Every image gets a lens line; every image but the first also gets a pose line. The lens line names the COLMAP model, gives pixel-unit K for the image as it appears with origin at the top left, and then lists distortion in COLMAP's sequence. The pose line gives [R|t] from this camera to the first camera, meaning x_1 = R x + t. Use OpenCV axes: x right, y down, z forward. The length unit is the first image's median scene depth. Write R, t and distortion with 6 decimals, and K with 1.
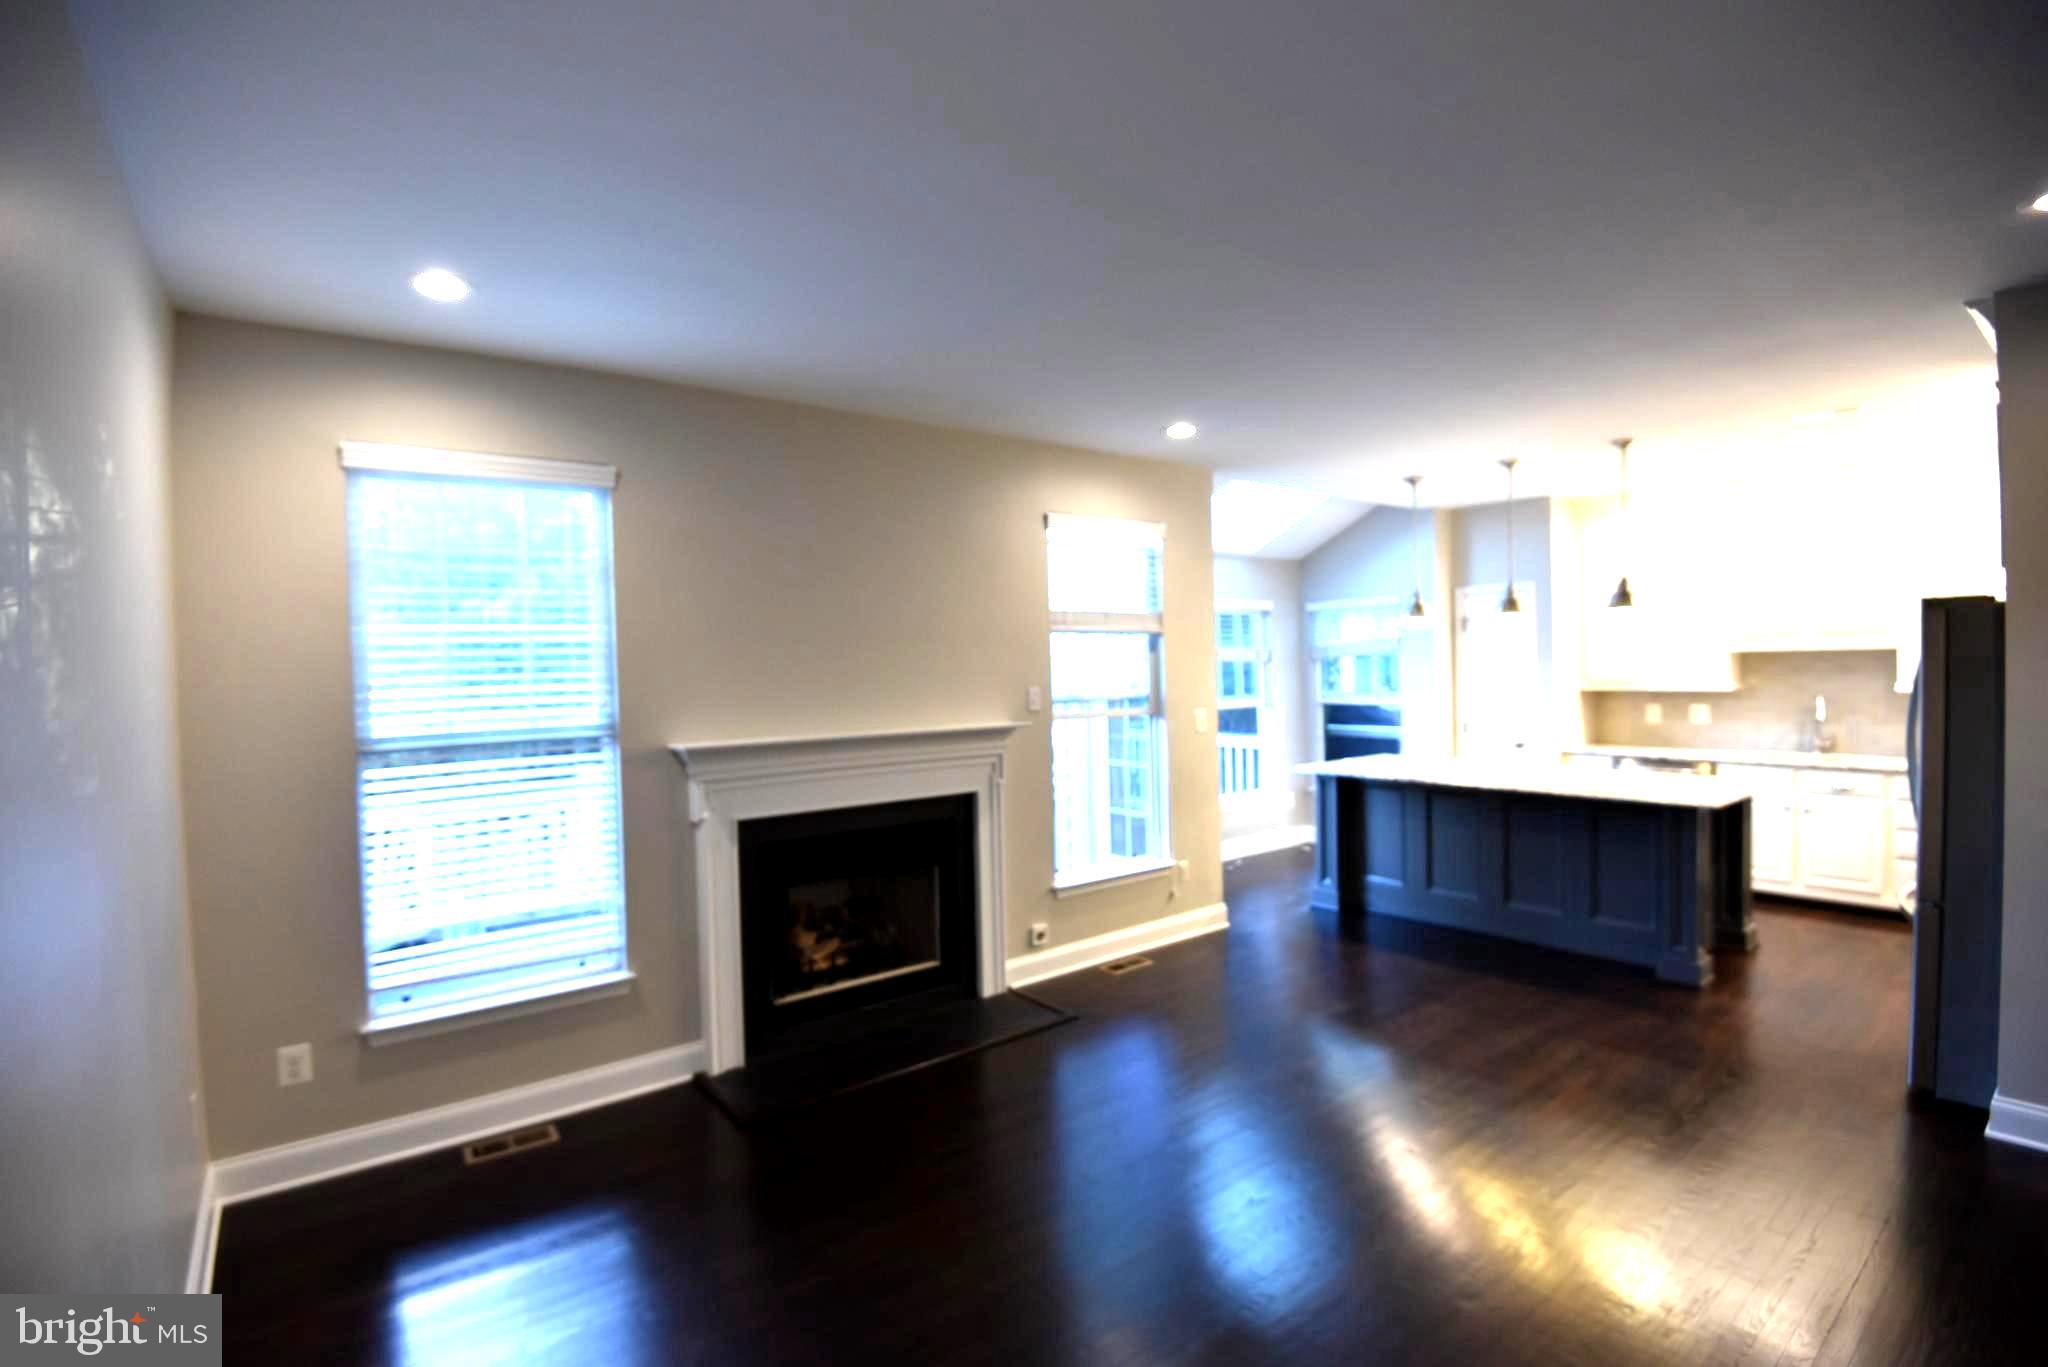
lens RADIAL K [[954.6, 0, 1027.0], [0, 954.6, 681.7], [0, 0, 1]] dist [-0.009627, -0.019930]
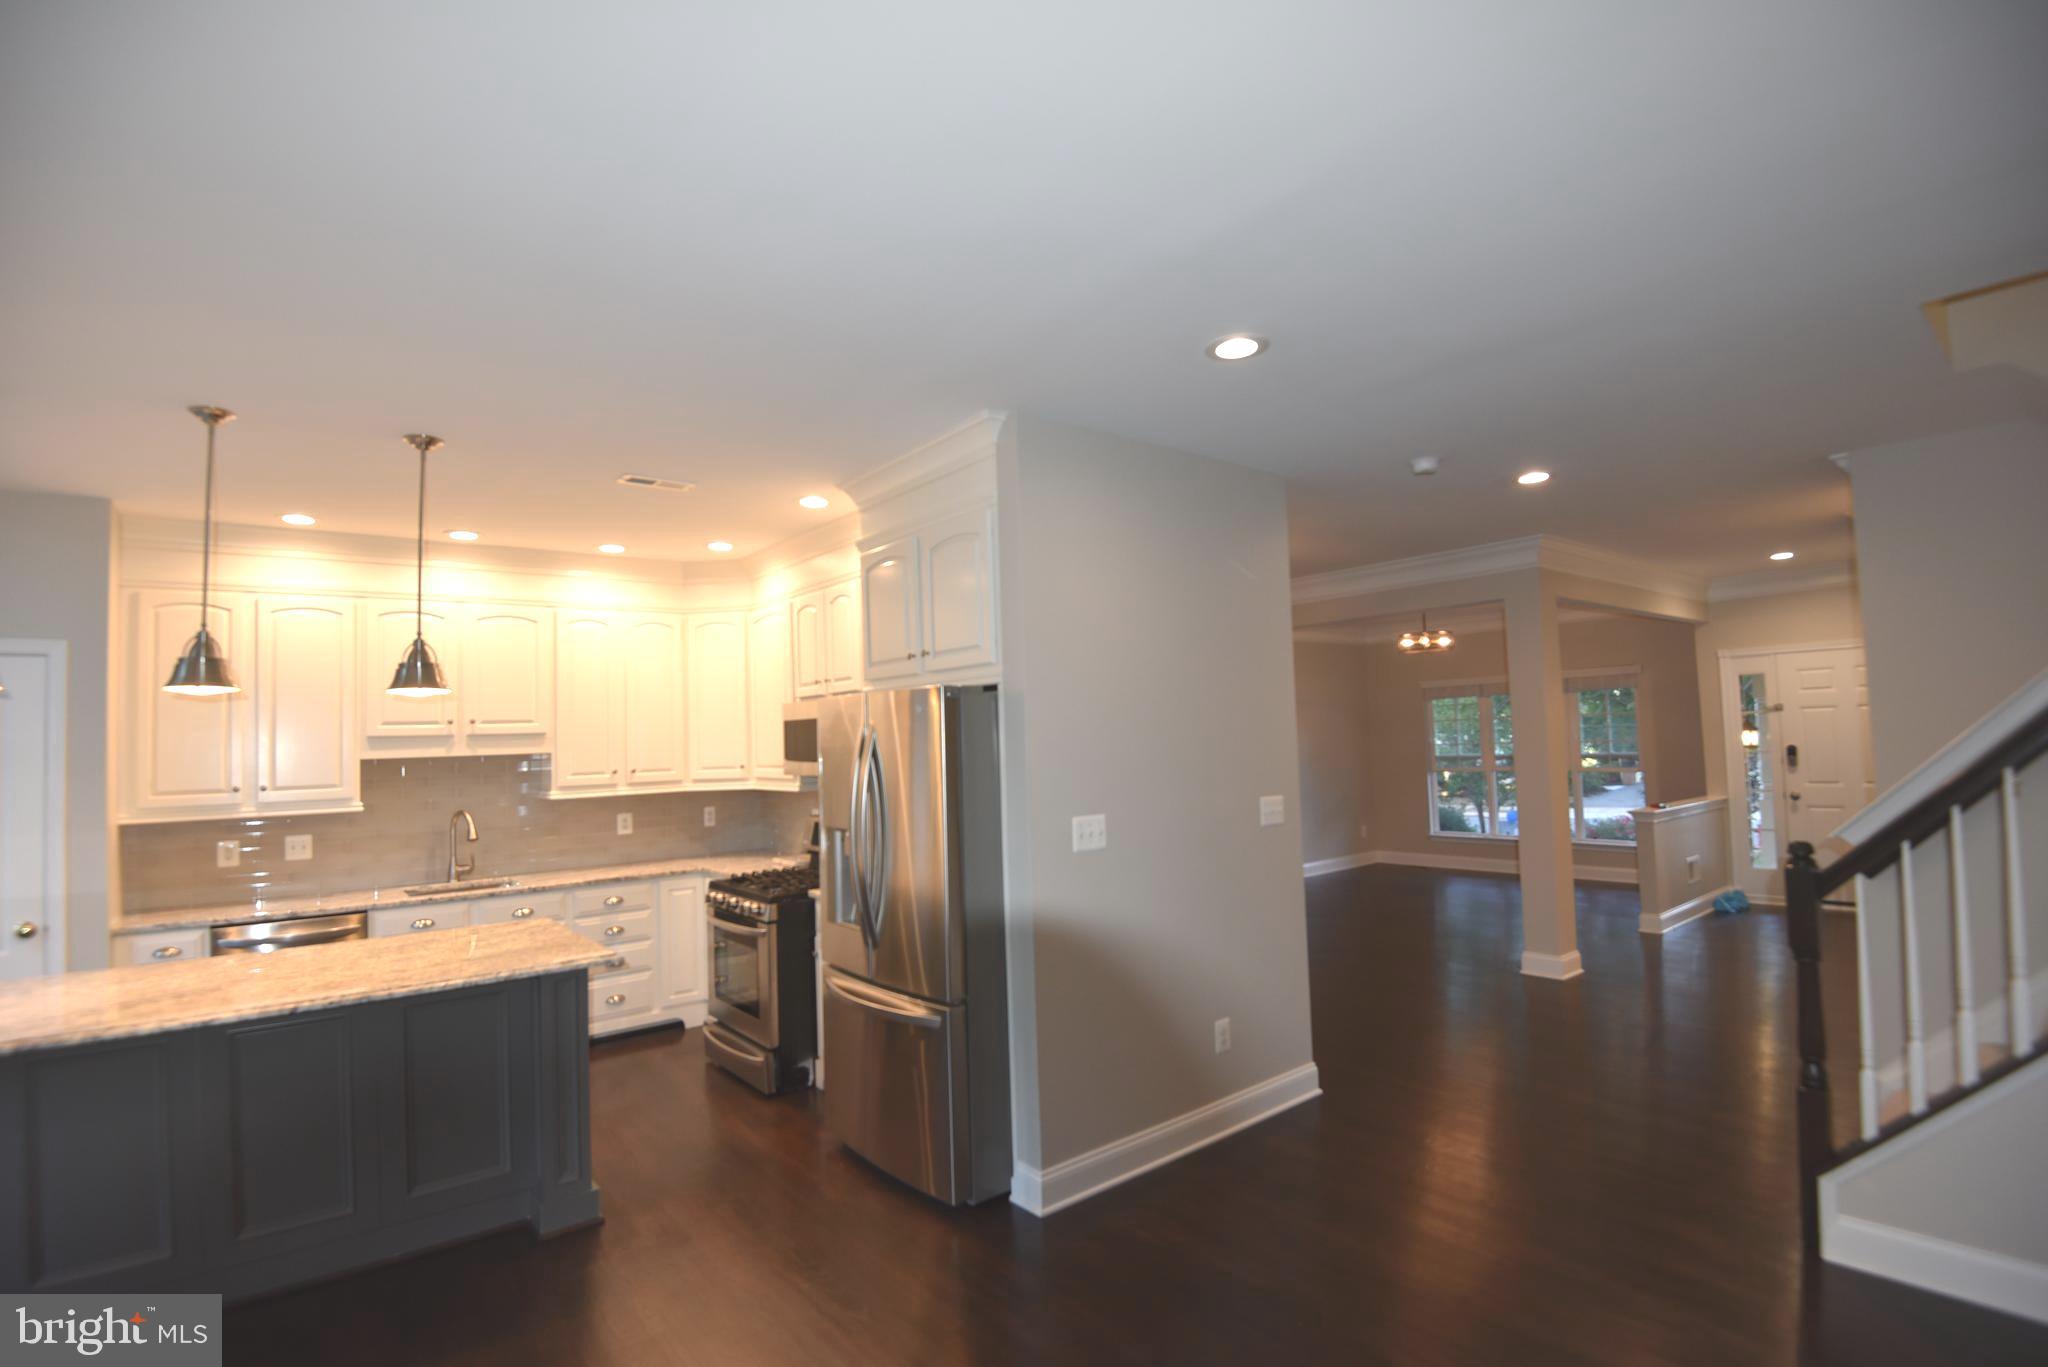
lens RADIAL K [[954.6, 0, 1017.4], [0, 954.6, 687.4], [0, 0, 1]] dist [-0.009627, -0.019930]
pose [[-0.005357, 0.075558, 0.997127, -0.026625], [0.052406, 0.995792, -0.075175, -0.005812], [-0.998612, 0.051853, -0.009294, 0.544789]]
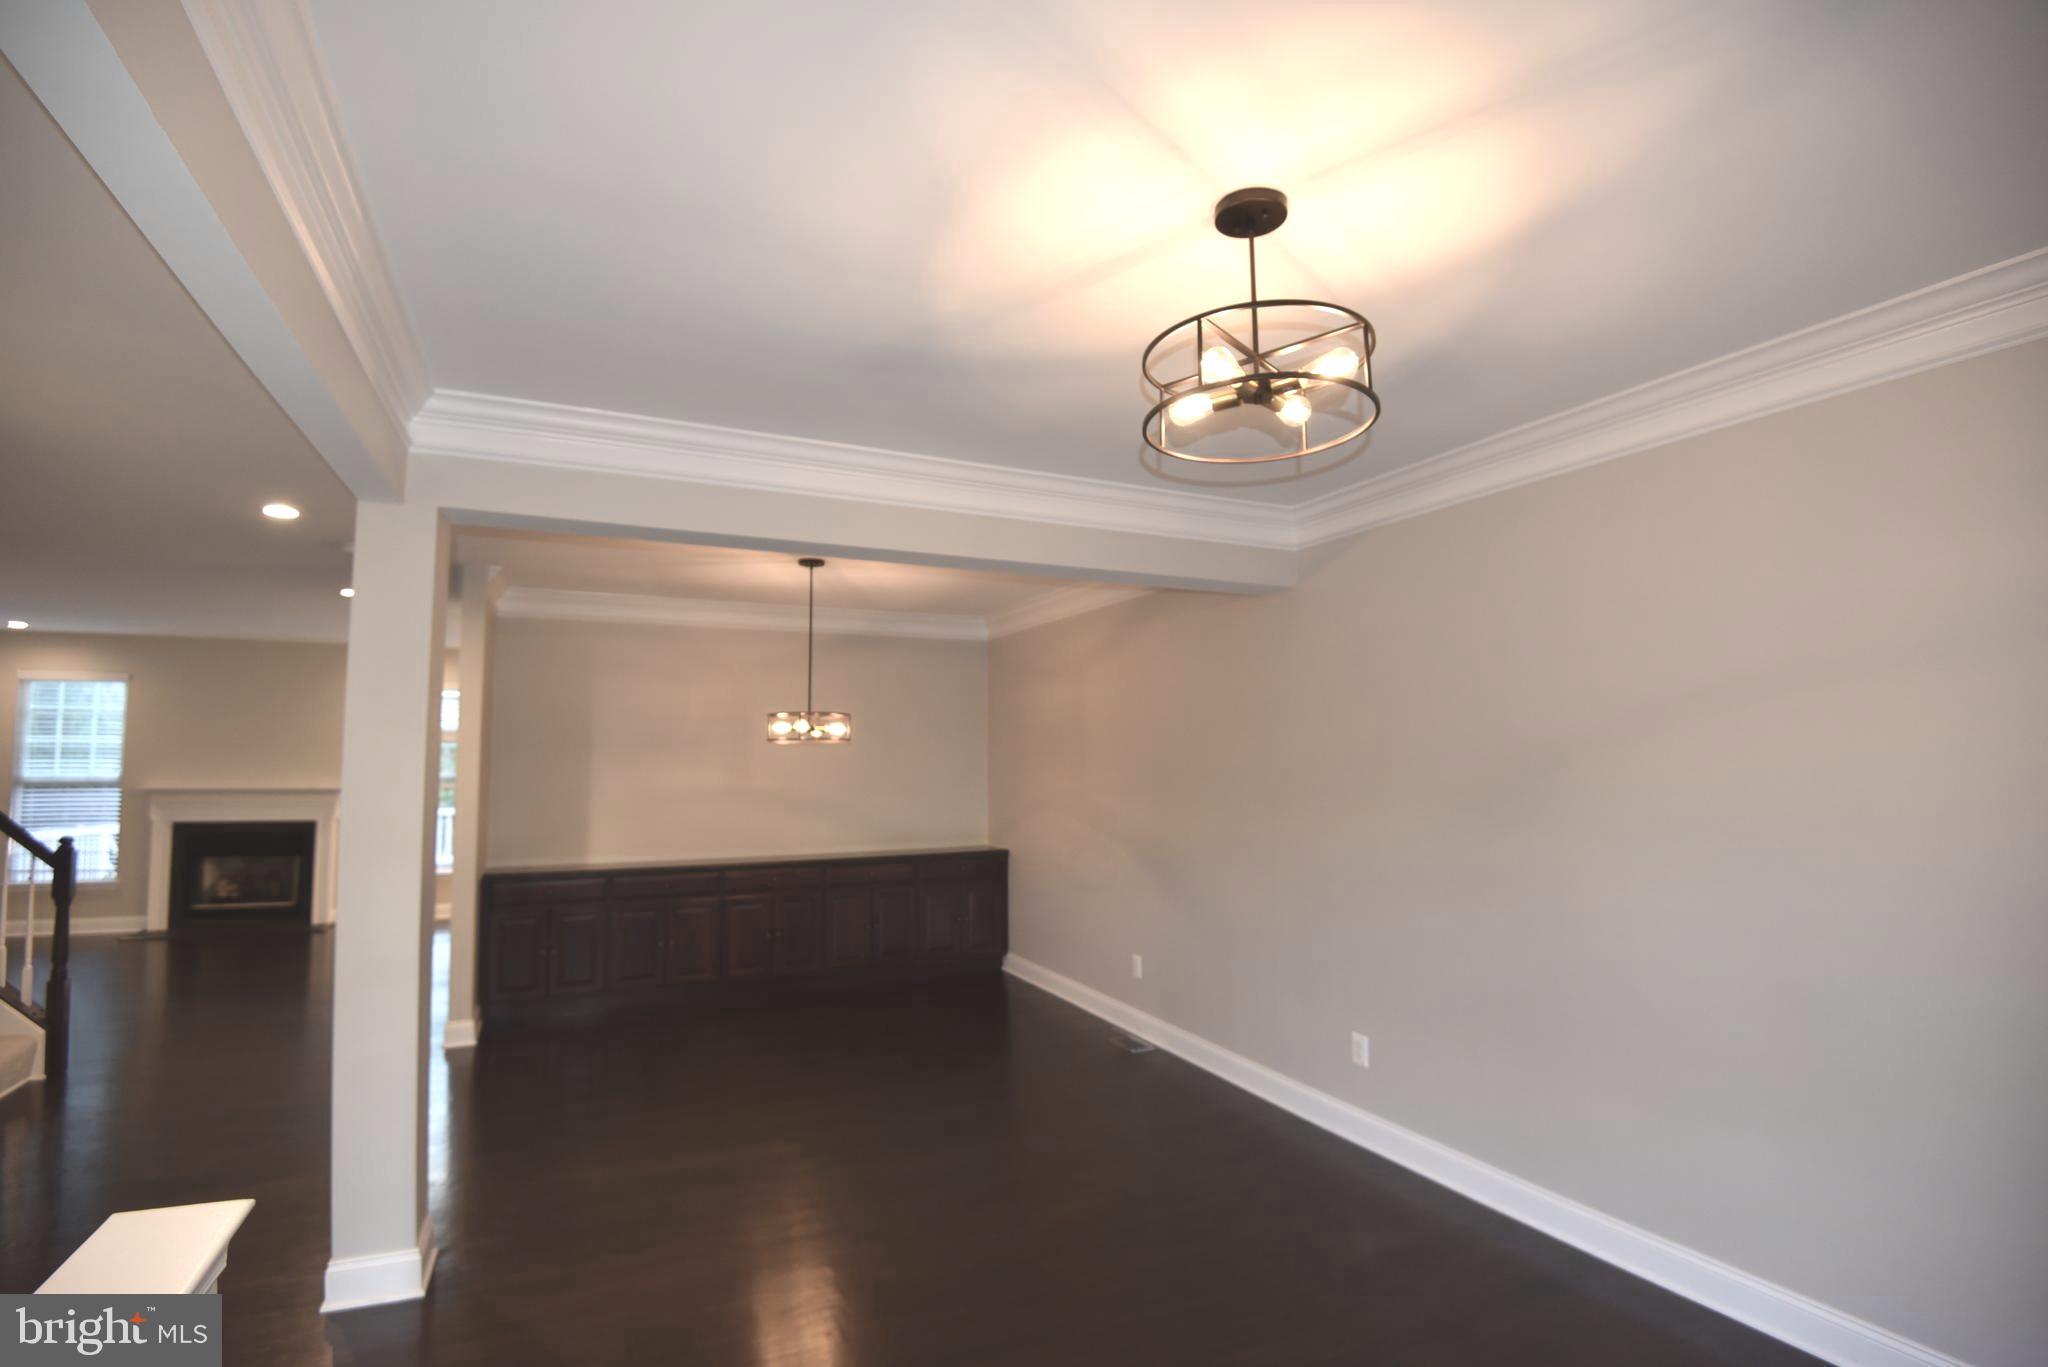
lens RADIAL K [[954.6, 0, 1018.0], [0, 954.6, 689.6], [0, 0, 1]] dist [-0.009627, -0.019930]
pose [[0.972337, 0.001928, -0.233576, 1.575577], [-0.022814, 0.995969, -0.086748, -0.017964], [0.232467, 0.089677, 0.968461, -0.525993]]
